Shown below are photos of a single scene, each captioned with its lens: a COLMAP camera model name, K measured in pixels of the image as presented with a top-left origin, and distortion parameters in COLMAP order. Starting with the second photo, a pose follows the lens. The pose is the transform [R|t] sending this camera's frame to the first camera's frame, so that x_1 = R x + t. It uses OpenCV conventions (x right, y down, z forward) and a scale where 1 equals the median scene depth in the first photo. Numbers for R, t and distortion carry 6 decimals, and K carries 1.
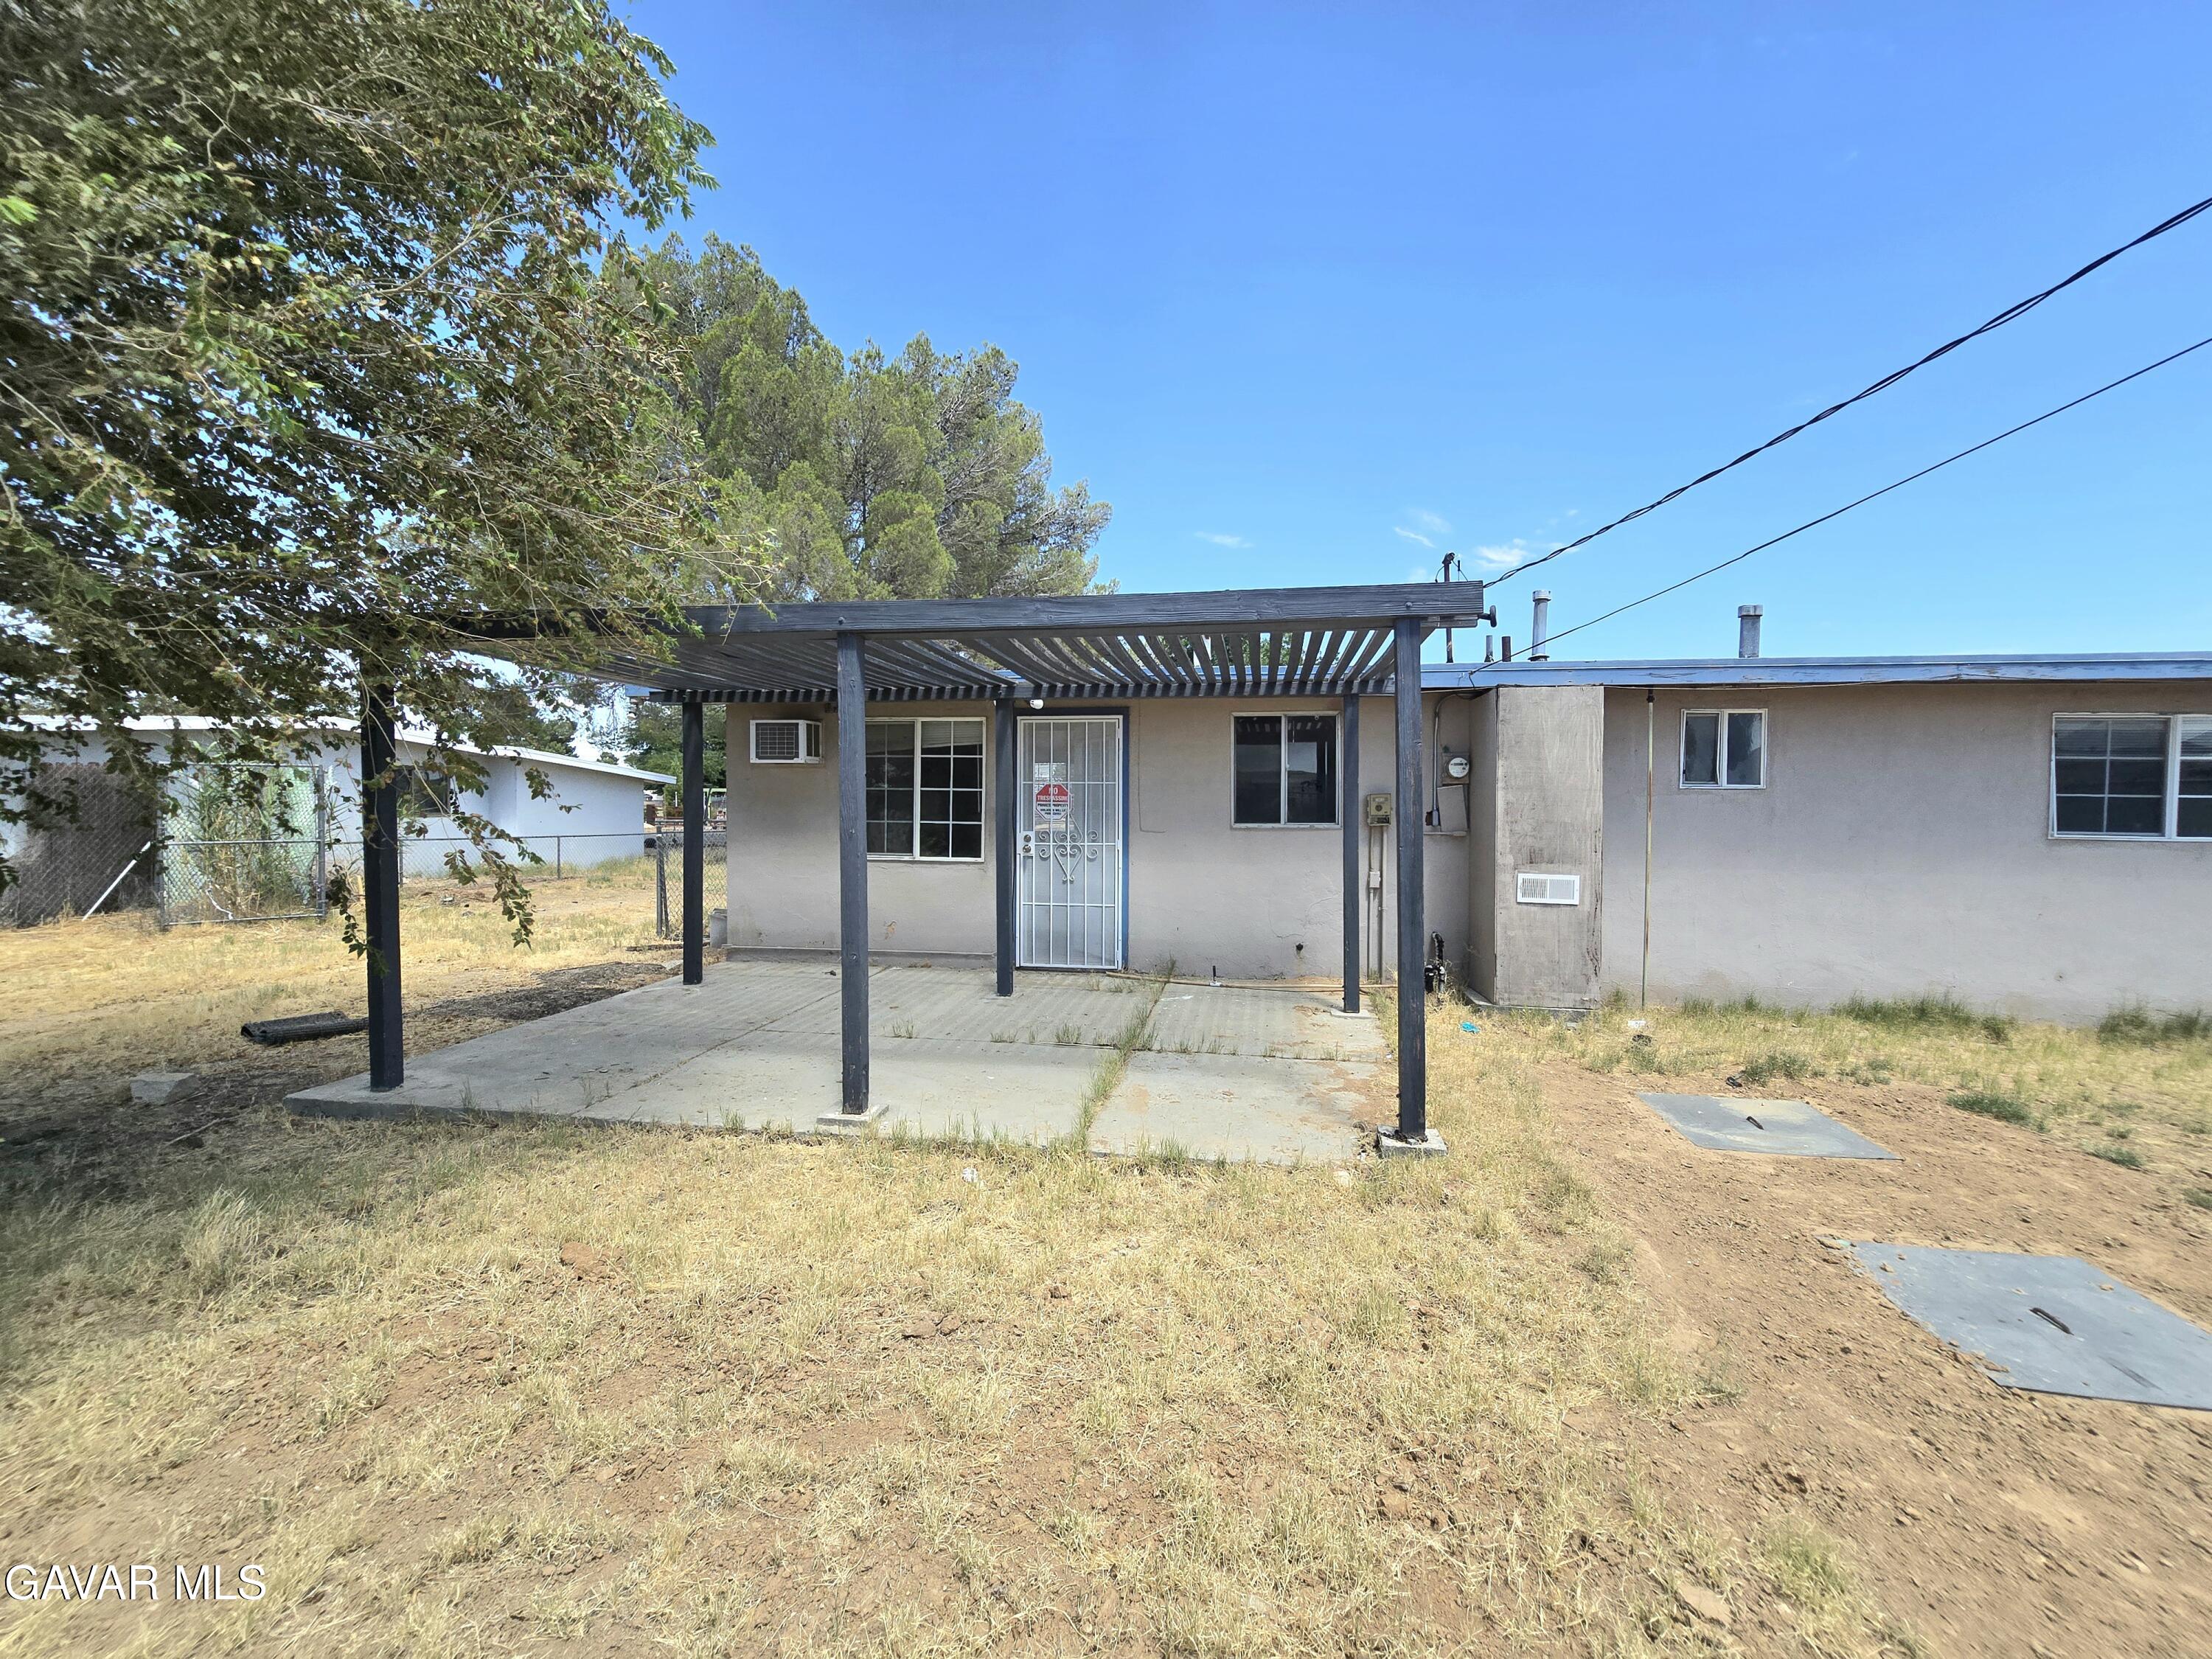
lens RADIAL K [[899.0, 0, 1102.1], [0, 899.0, 831.9], [0, 0, 1]] dist [0.012063, 0.000096]
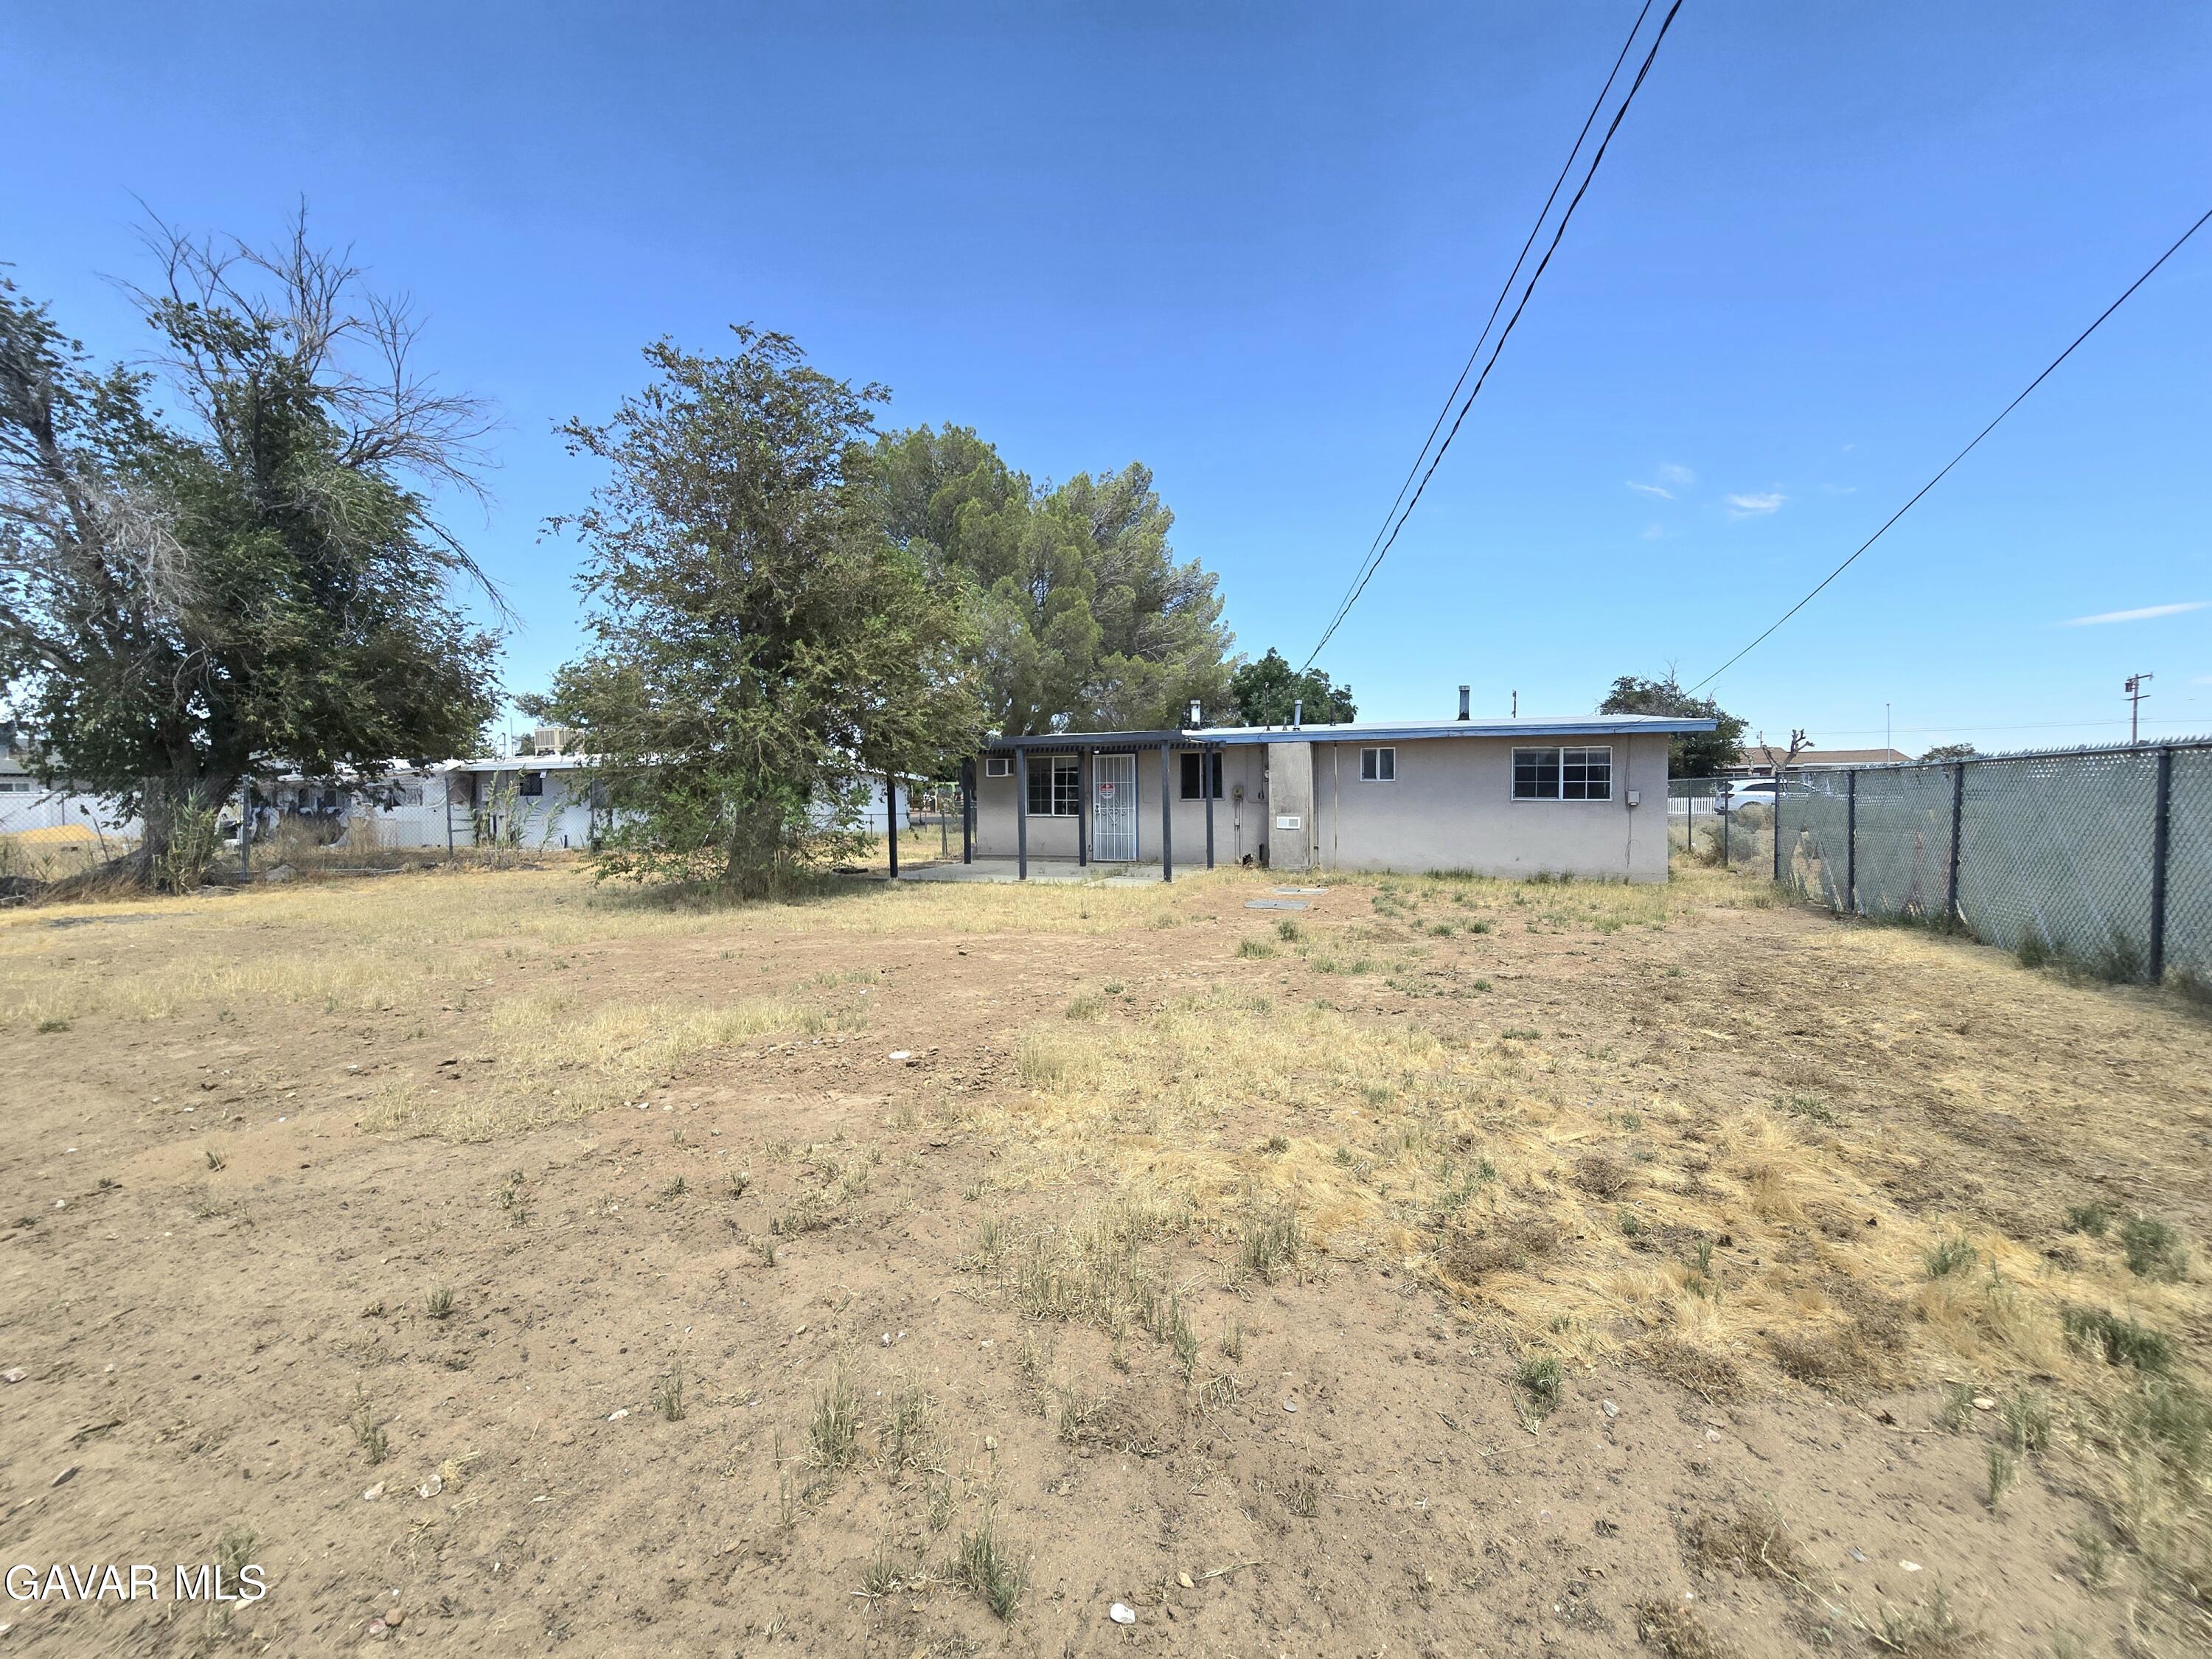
lens RADIAL K [[899.0, 0, 1106.0], [0, 899.0, 829.3], [0, 0, 1]] dist [0.012063, 0.000096]
pose [[0.977120, -0.006382, -0.212593, 0.449907], [0.008851, 0.999904, 0.010661, 0.042655], [0.212504, -0.012299, 0.977083, -1.324368]]
